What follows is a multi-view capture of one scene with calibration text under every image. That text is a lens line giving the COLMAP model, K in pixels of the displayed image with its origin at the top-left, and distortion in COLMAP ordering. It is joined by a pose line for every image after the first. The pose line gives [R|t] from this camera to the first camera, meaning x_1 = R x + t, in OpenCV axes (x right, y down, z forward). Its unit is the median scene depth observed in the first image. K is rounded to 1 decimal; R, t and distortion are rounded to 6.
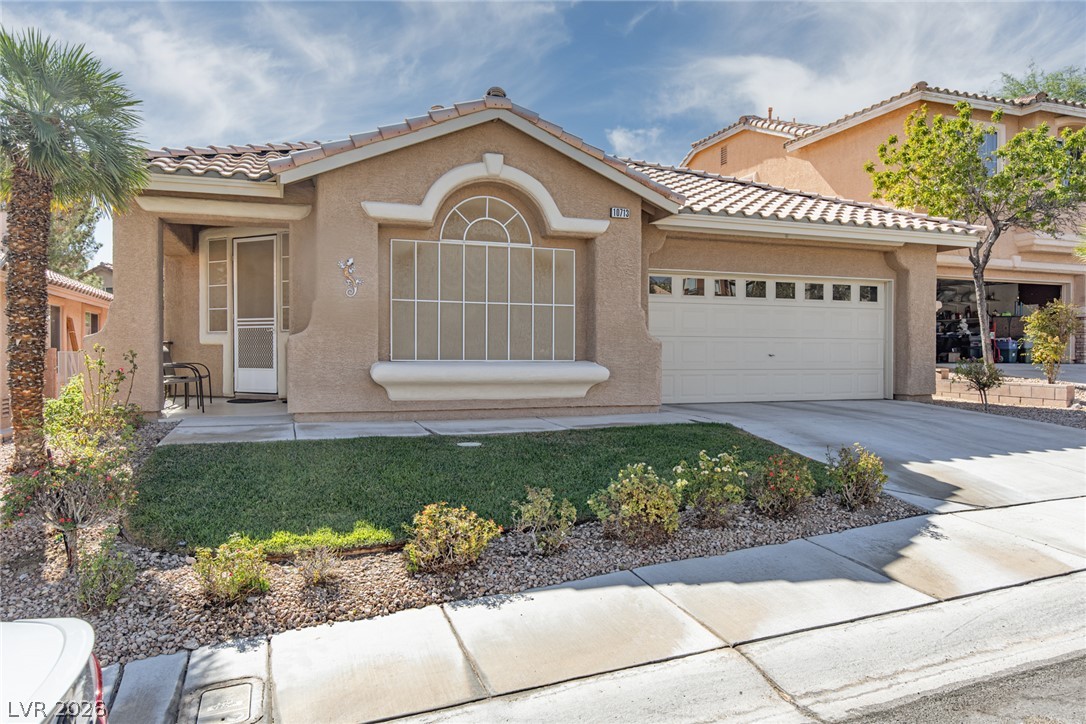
lens RADIAL K [[751.1, 0, 568.8], [0, 751.1, 357.7], [0, 0, 1]] dist [0.006361, -0.007373]
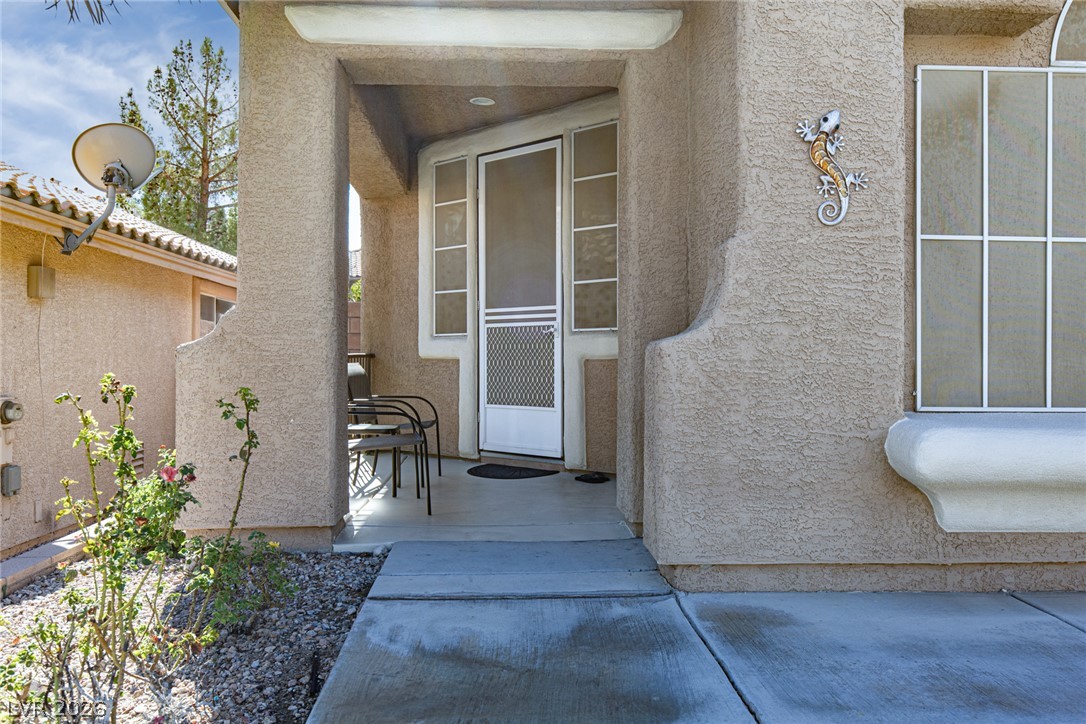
lens RADIAL K [[893.9, 0, 548.6], [0, 893.9, 362.5], [0, 0, 1]] dist [0.004729, 0.002652]
pose [[0.953978, 0.000148, -0.299876, -0.262730], [-0.001291, 0.999993, -0.003613, -0.015678], [0.299874, 0.003834, 0.953971, 0.520074]]
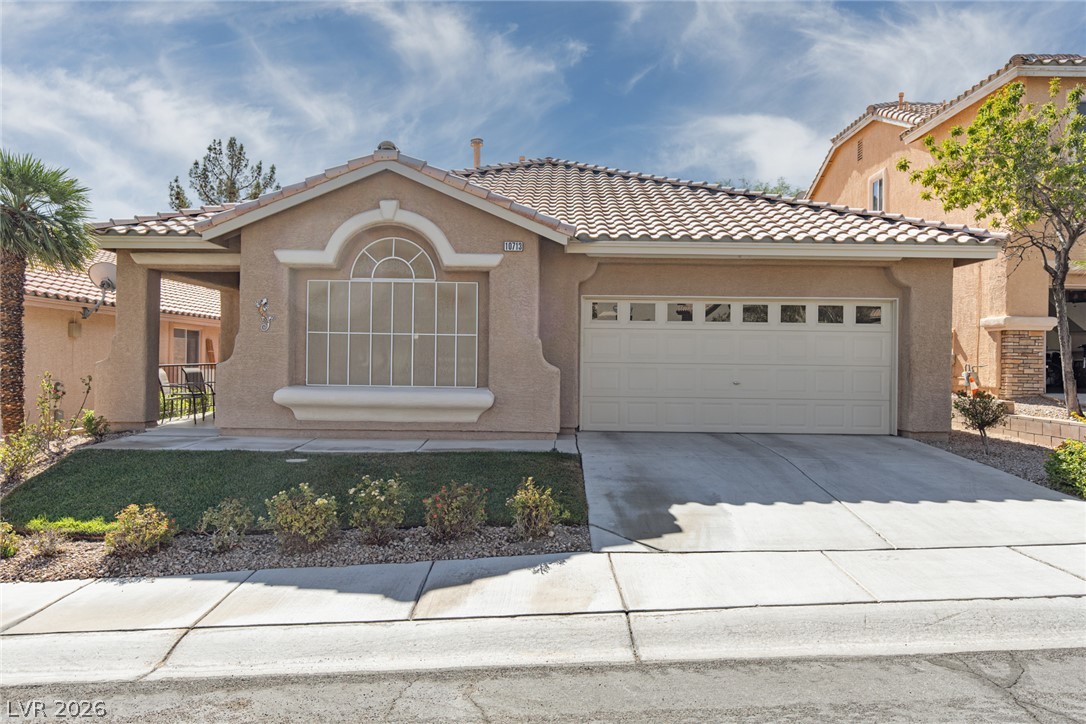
lens RADIAL K [[803.9, 0, 544.4], [0, 803.9, 359.9], [0, 0, 1]] dist [0.007323, -0.004128]
pose [[0.934863, 0.007449, -0.354932, 0.517106], [-0.011625, 0.999886, -0.009633, -0.025645], [0.354819, 0.013132, 0.934843, -0.025473]]
